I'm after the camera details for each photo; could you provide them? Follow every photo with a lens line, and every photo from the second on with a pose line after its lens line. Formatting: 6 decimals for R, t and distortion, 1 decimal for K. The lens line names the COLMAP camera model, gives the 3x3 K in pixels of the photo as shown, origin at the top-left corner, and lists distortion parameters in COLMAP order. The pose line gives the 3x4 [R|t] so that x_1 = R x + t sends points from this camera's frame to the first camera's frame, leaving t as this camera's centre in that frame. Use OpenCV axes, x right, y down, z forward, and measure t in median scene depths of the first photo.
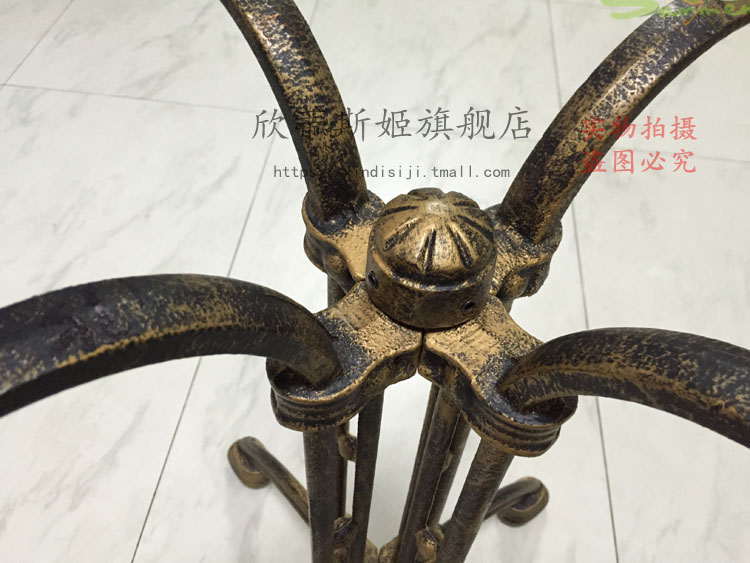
lens RADIAL K [[651.0, 0, 377.4], [0, 651.0, 280.5], [0, 0, 1]] dist [0.056774, -0.095920]
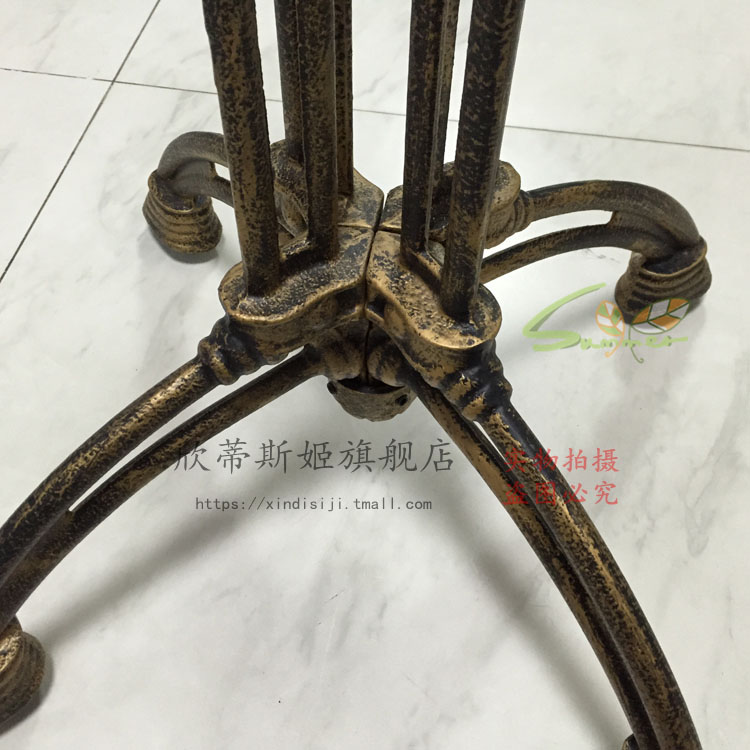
lens RADIAL K [[864.4, 0, 374.0], [0, 864.4, 374.5], [0, 0, 1]] dist [0.037320, 0.000000]
pose [[0.997943, 0.021574, -0.060363, 0.028293], [-0.018687, 0.998673, 0.047984, 0.367756], [0.061319, -0.046758, 0.997022, 0.237806]]
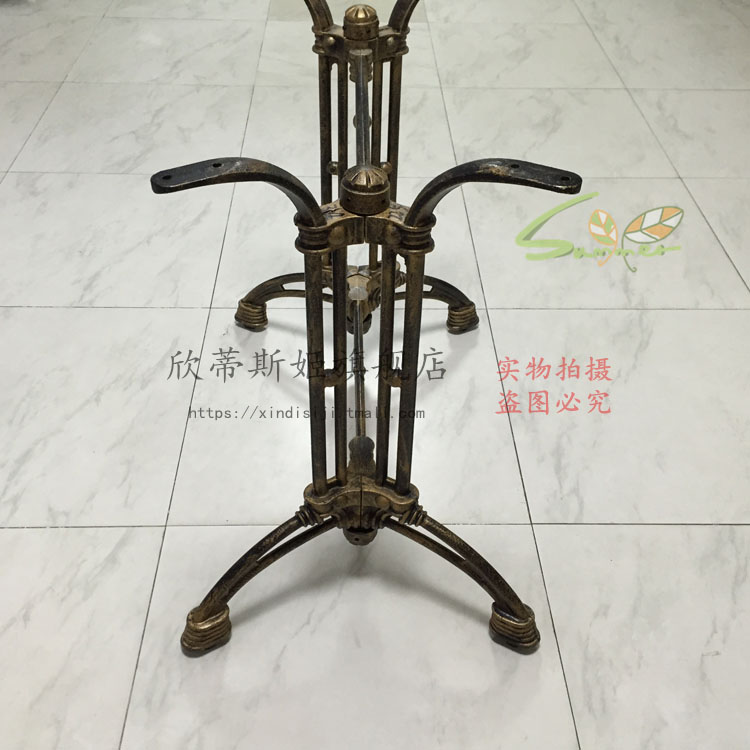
lens RADIAL K [[864.4, 0, 373.6], [0, 864.4, 375.8], [0, 0, 1]] dist [0.037320, 0.000000]
pose [[0.991387, -0.101130, 0.083217, -0.098114], [0.113479, 0.980519, -0.160327, 0.658224], [-0.065382, 0.168390, 0.983550, -0.931440]]
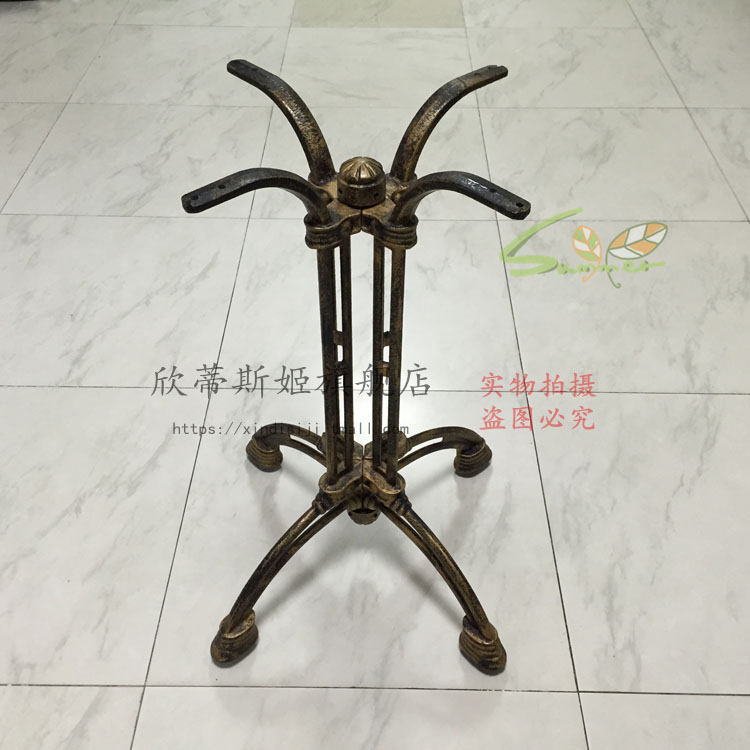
lens RADIAL K [[864.4, 0, 374.8], [0, 864.4, 372.1], [0, 0, 1]] dist [0.037320, 0.000000]
pose [[0.994788, -0.093683, 0.040247, -0.023377], [0.098304, 0.986002, -0.134673, 0.365890], [-0.027067, 0.137927, 0.990072, -0.721028]]
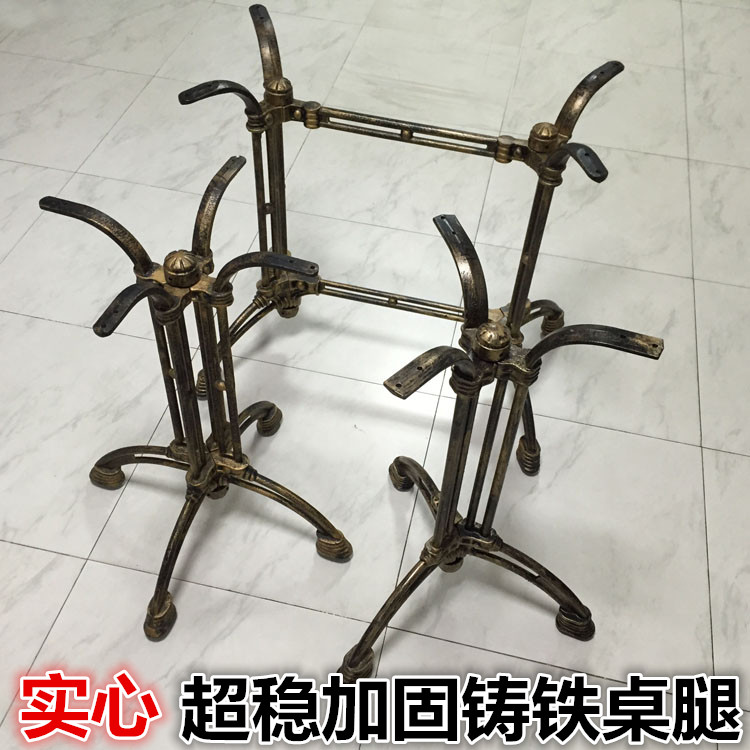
lens RADIAL K [[864.4, 0, 376.2], [0, 864.4, 375.8], [0, 0, 1]] dist [0.037320, 0.000000]
pose [[0.993610, 0.080934, -0.078667, 0.376207], [-0.085840, 0.994433, -0.061116, 0.291553], [0.073282, 0.067478, 0.995026, -1.179965]]
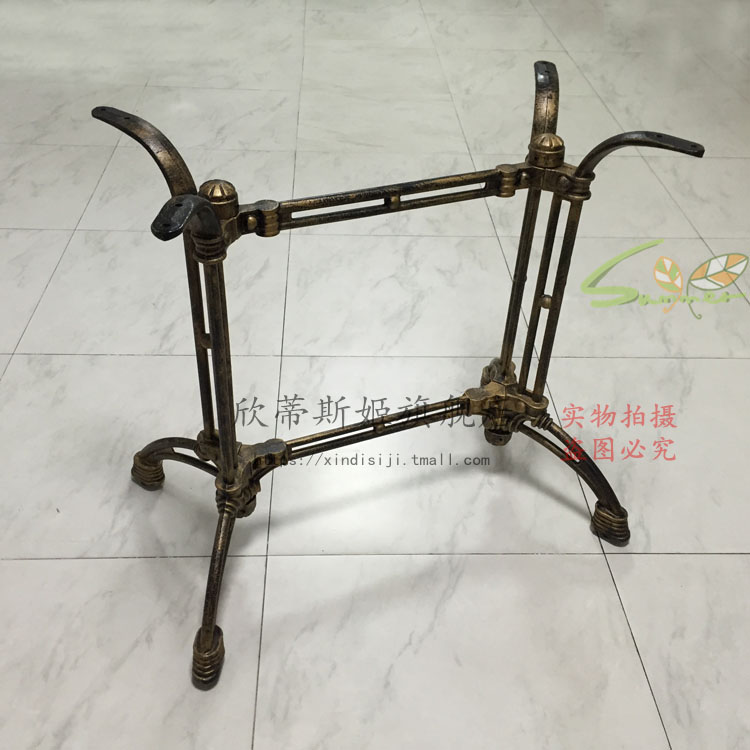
lens RADIAL K [[864.4, 0, 373.1], [0, 864.4, 373.3], [0, 0, 1]] dist [0.037320, 0.000000]
pose [[0.988961, -0.094000, 0.114542, -0.325064], [0.117797, 0.967692, -0.222926, 0.686994], [-0.089886, 0.233958, 0.968083, -1.052108]]
